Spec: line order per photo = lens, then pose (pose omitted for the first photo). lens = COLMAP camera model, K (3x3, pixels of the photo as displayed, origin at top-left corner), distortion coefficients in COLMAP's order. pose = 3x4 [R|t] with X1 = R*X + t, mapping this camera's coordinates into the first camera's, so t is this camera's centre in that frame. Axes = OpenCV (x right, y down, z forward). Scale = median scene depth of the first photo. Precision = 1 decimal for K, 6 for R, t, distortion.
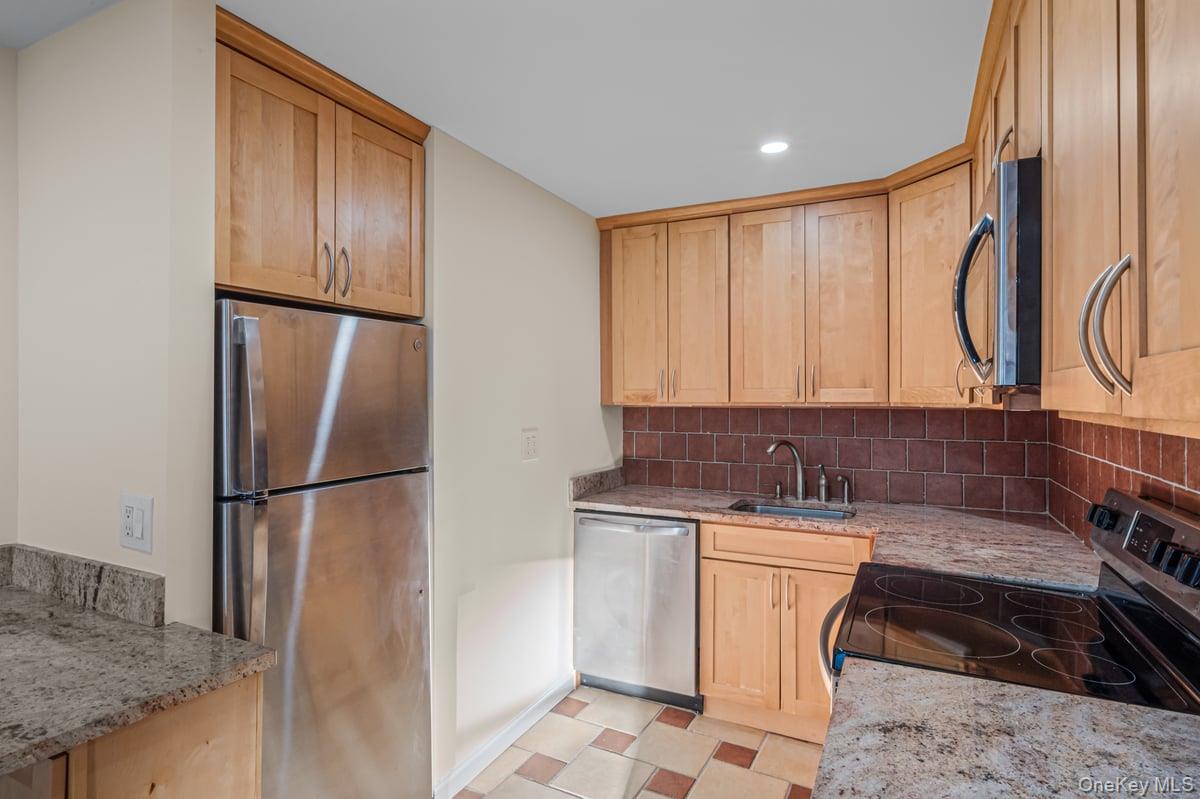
lens RADIAL K [[636.0, 0, 588.9], [0, 636.0, 392.7], [0, 0, 1]] dist [0.003877, 0.000324]
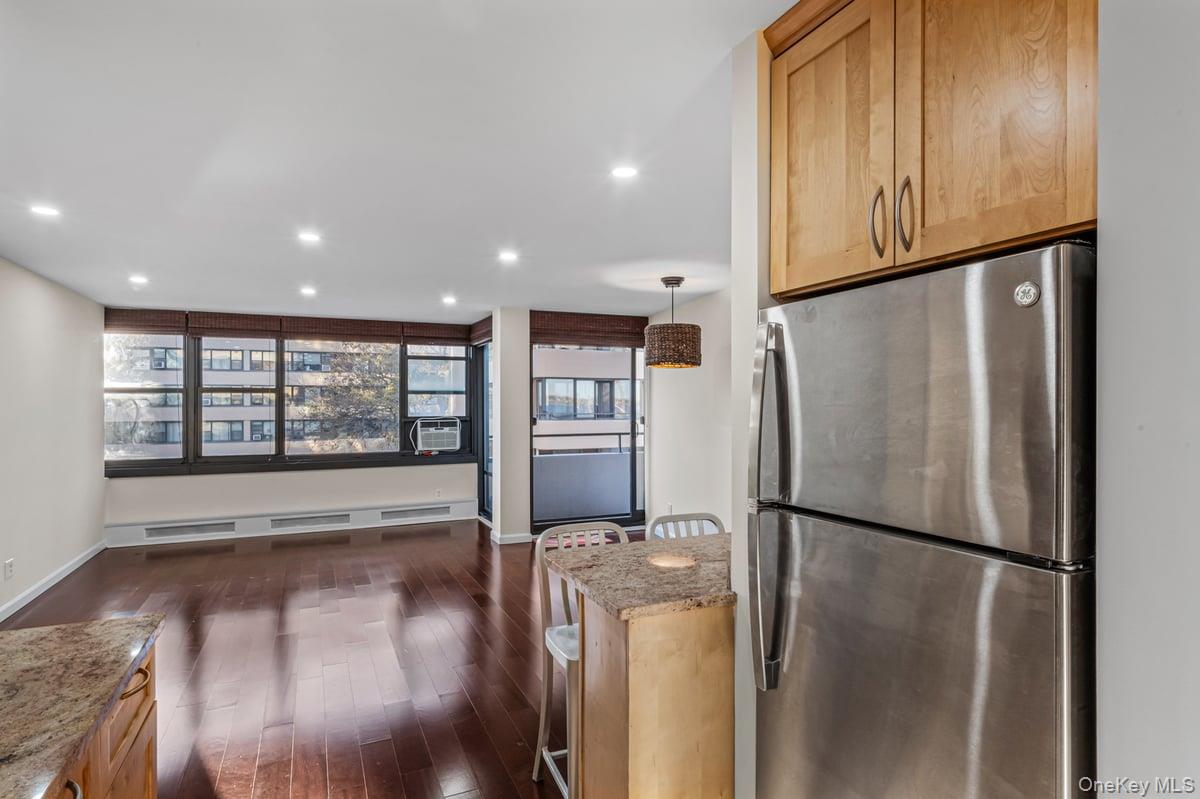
lens RADIAL K [[636.0, 0, 589.8], [0, 636.0, 401.3], [0, 0, 1]] dist [0.003877, 0.000324]
pose [[-0.633380, -0.000467, -0.773841, 0.229140], [0.006935, 0.999956, -0.006280, 0.004565], [0.773810, -0.009344, -0.633349, 0.799250]]
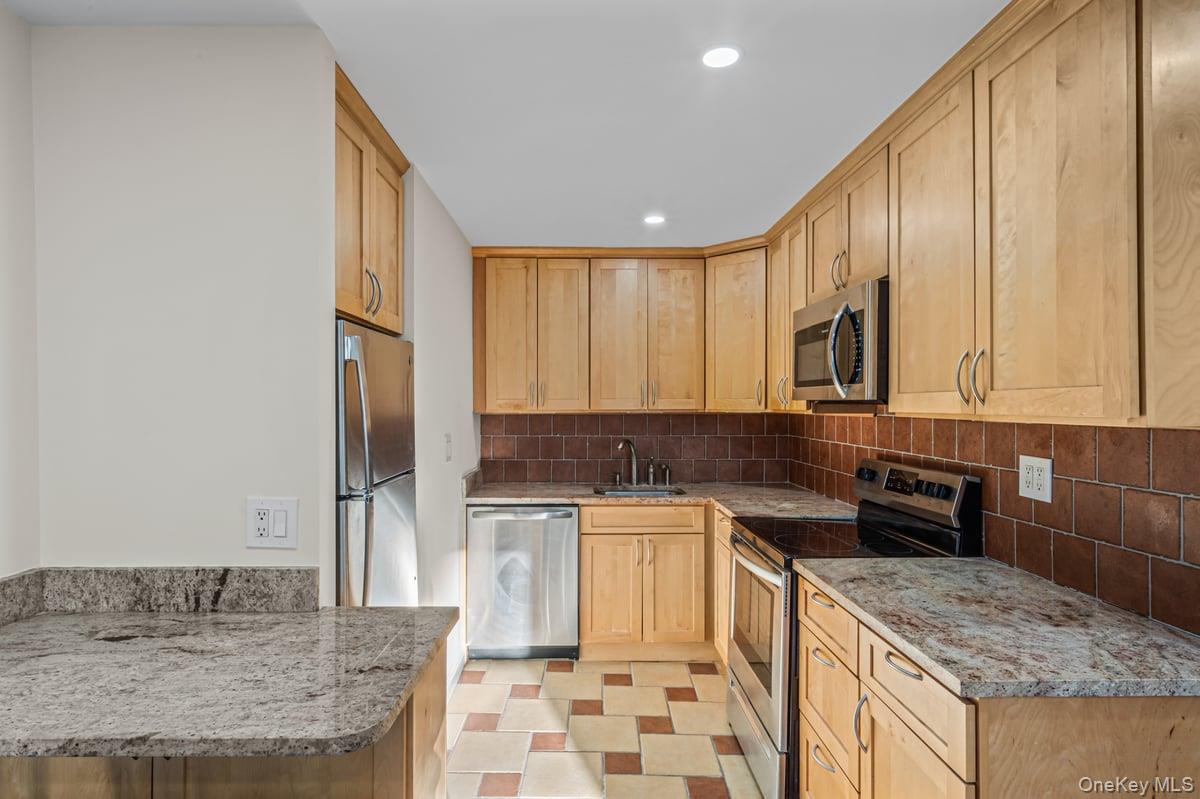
lens RADIAL K [[636.0, 0, 588.5], [0, 636.0, 408.4], [0, 0, 1]] dist [0.003877, 0.000324]
pose [[0.885918, -0.004460, 0.463820, -0.390490], [-0.001509, 0.999921, 0.012497, -0.003424], [-0.463839, -0.011771, 0.885841, -0.110750]]
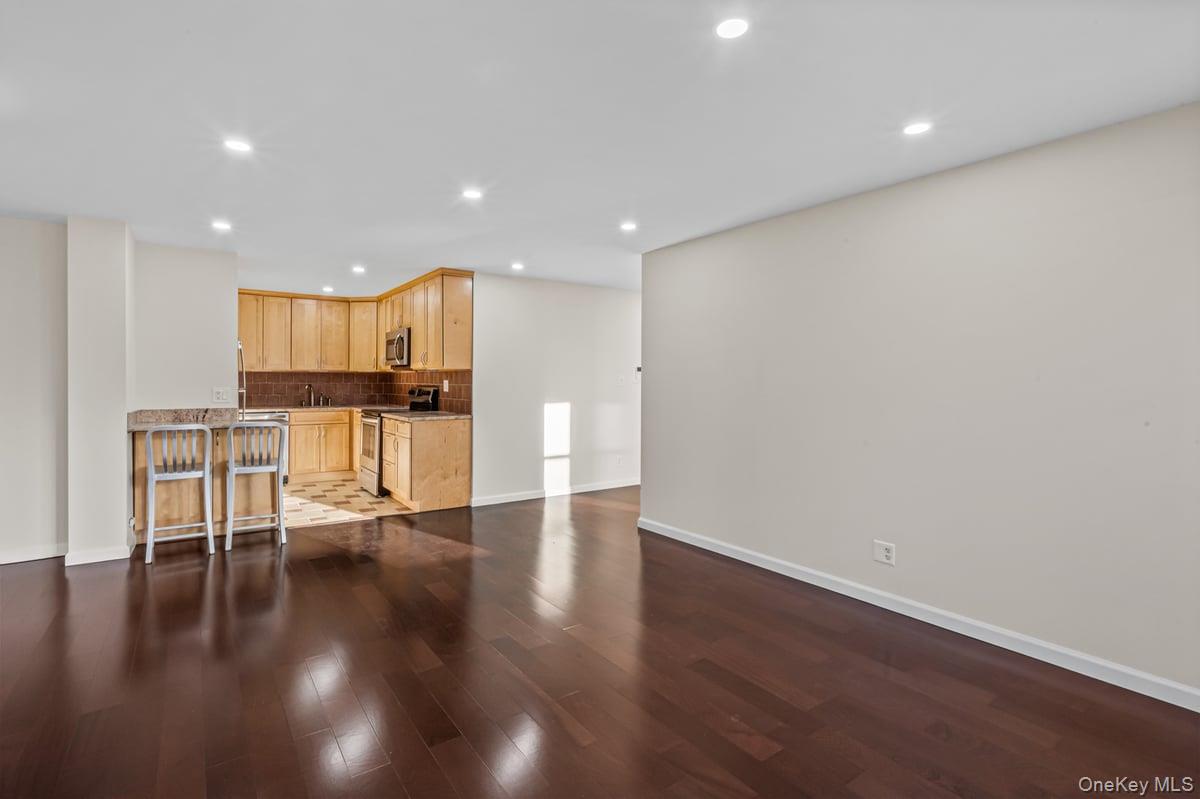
lens RADIAL K [[549.9, 0, 575.1], [0, 549.9, 380.0], [0, 0, 1]] dist [-0.002074, -0.000361]
pose [[0.477749, 0.000773, 0.878496, -1.320117], [-0.010151, 0.999938, 0.004641, 0.038665], [-0.878438, -0.011135, 0.477727, -1.213483]]
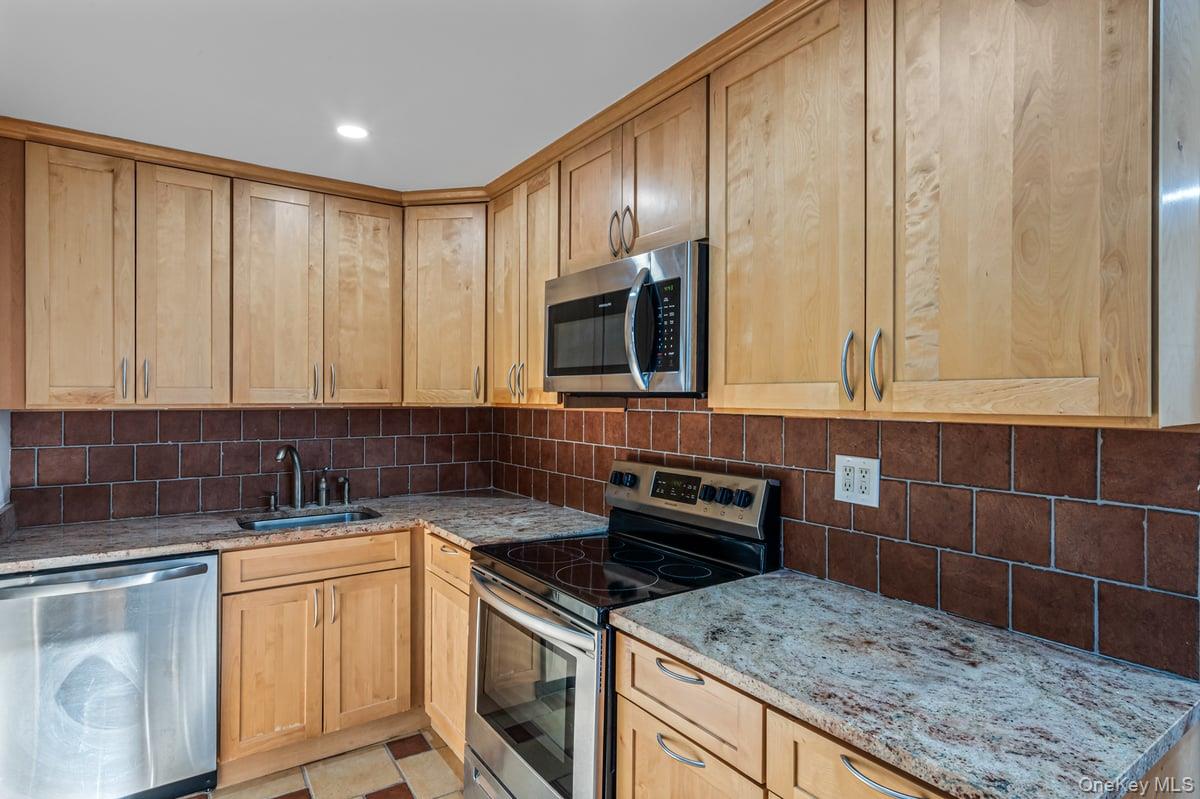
lens RADIAL K [[636.0, 0, 592.3], [0, 636.0, 400.4], [0, 0, 1]] dist [0.003877, 0.000324]
pose [[0.477640, -0.003534, 0.878548, -0.312251], [-0.009509, 0.999913, 0.009192, -0.001362], [-0.878504, -0.012745, 0.477565, 0.202383]]
